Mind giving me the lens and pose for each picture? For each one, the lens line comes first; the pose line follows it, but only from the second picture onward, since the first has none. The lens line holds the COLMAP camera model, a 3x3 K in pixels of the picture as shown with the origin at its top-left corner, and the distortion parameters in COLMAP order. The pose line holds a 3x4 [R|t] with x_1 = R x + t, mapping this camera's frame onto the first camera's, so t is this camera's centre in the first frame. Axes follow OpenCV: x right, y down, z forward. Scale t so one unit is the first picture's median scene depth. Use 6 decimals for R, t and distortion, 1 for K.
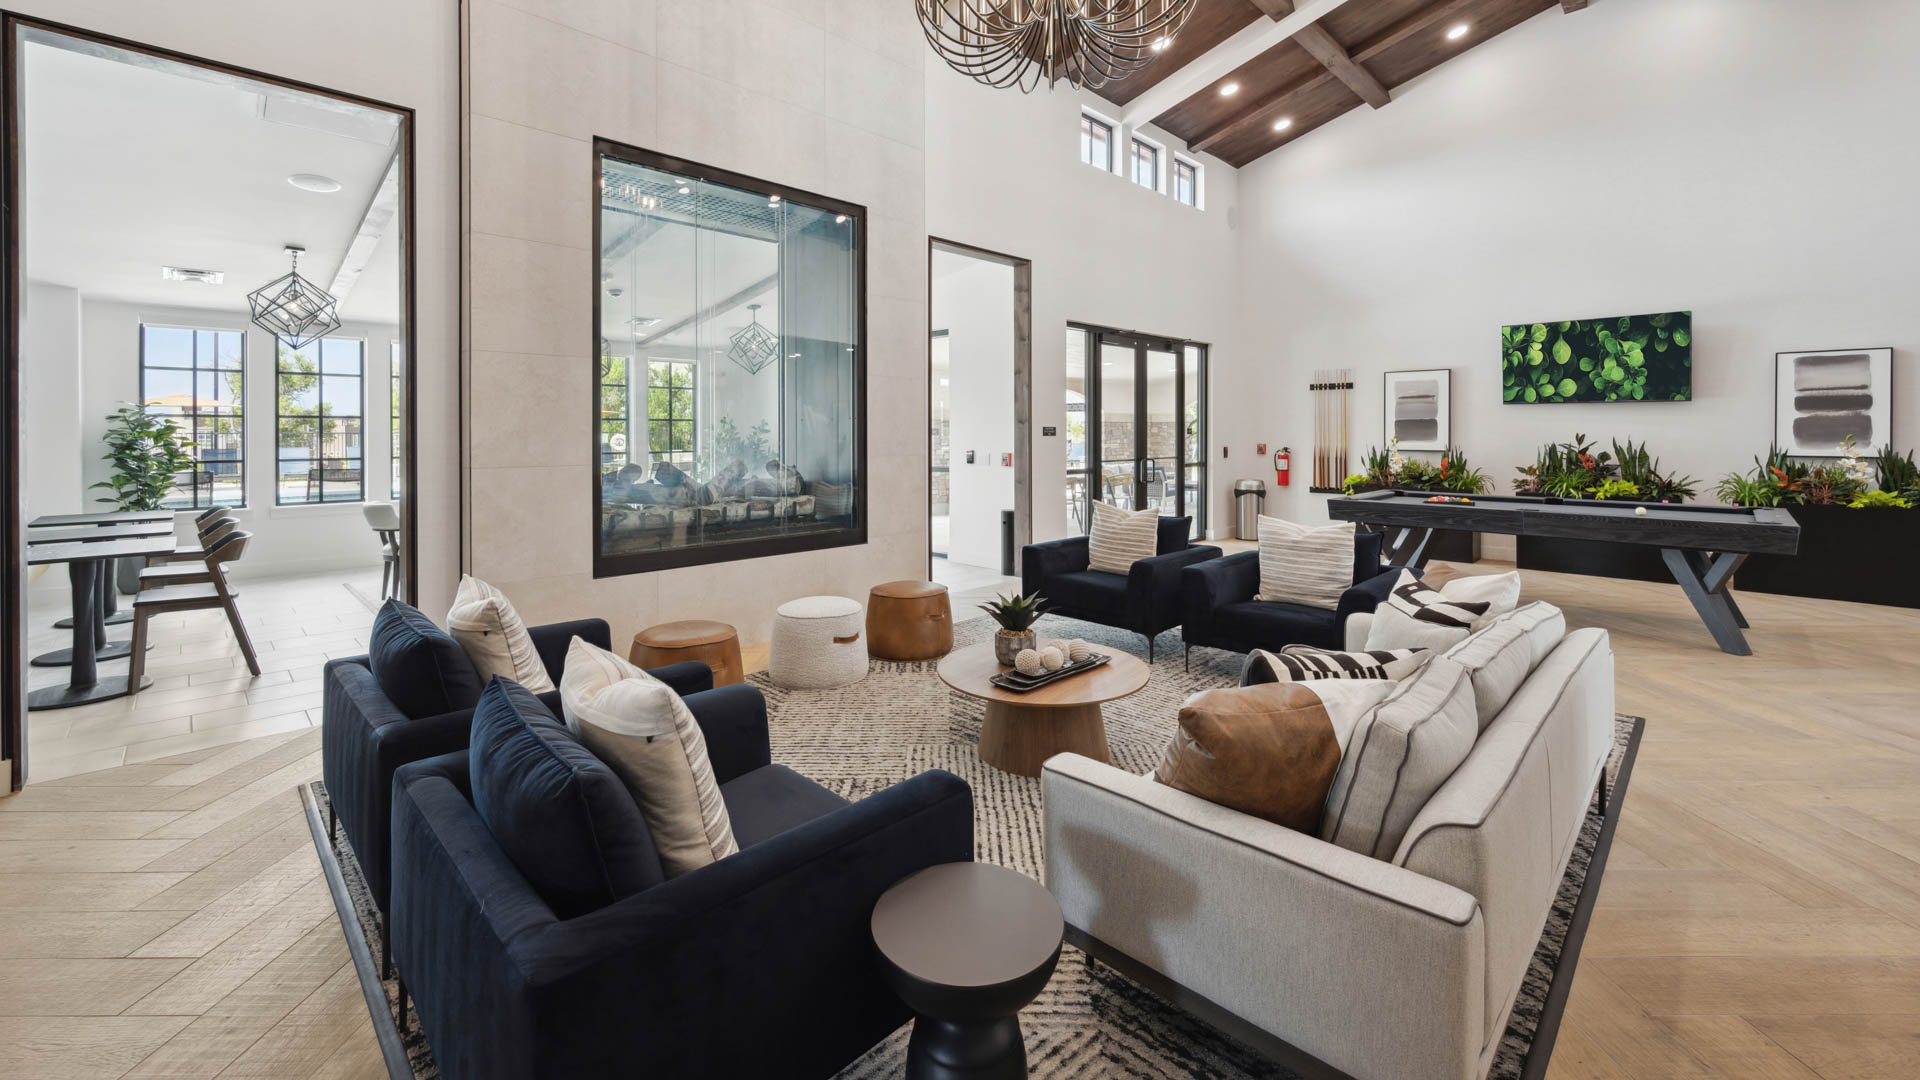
lens RADIAL K [[765.1, 0, 960.0], [0, 765.1, 540.0], [0, 0, 1]] dist [0.000101, -0.000035]
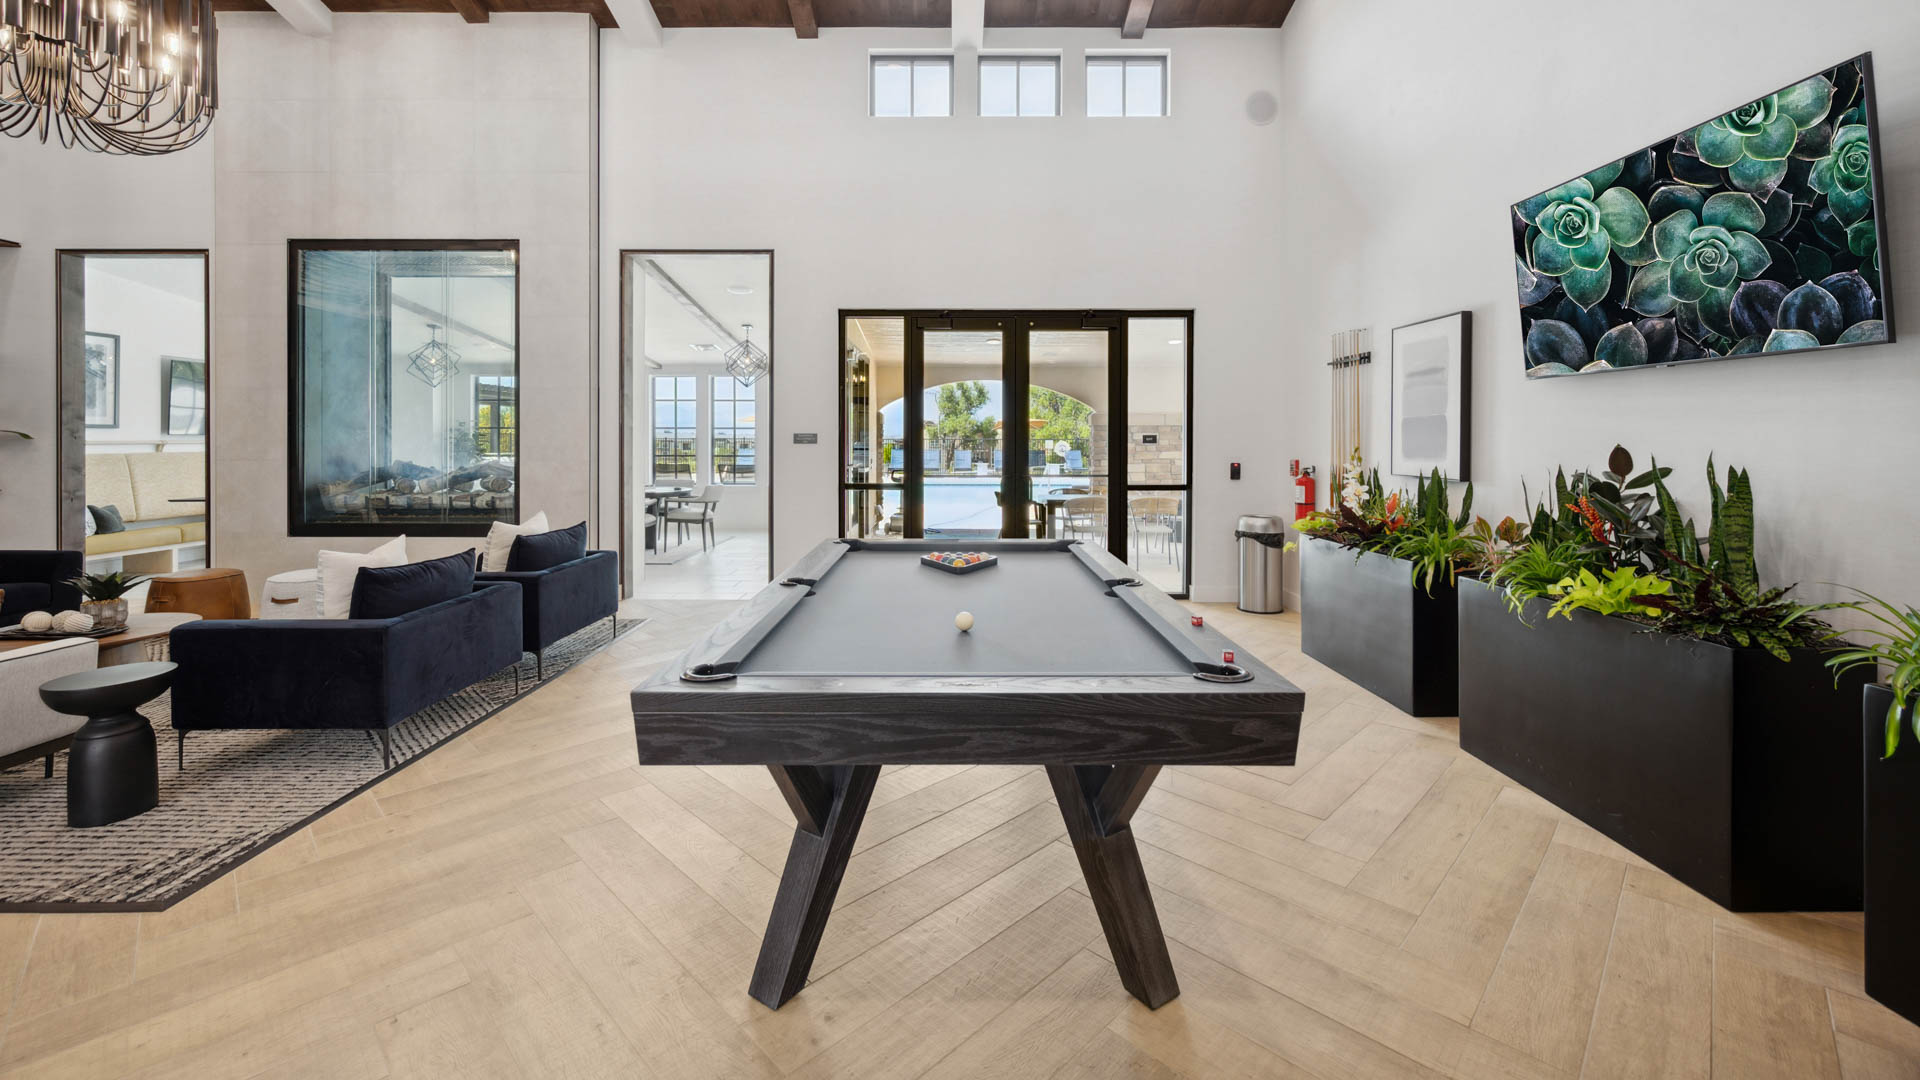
lens RADIAL K [[765.1, 0, 960.0], [0, 765.1, 540.0], [0, 0, 1]] dist [0.000101, -0.000035]
pose [[0.704477, 0.095373, -0.703289, 0.758917], [-0.101631, 0.994274, 0.033031, -0.063550], [0.702412, 0.048207, 0.710136, 0.437509]]
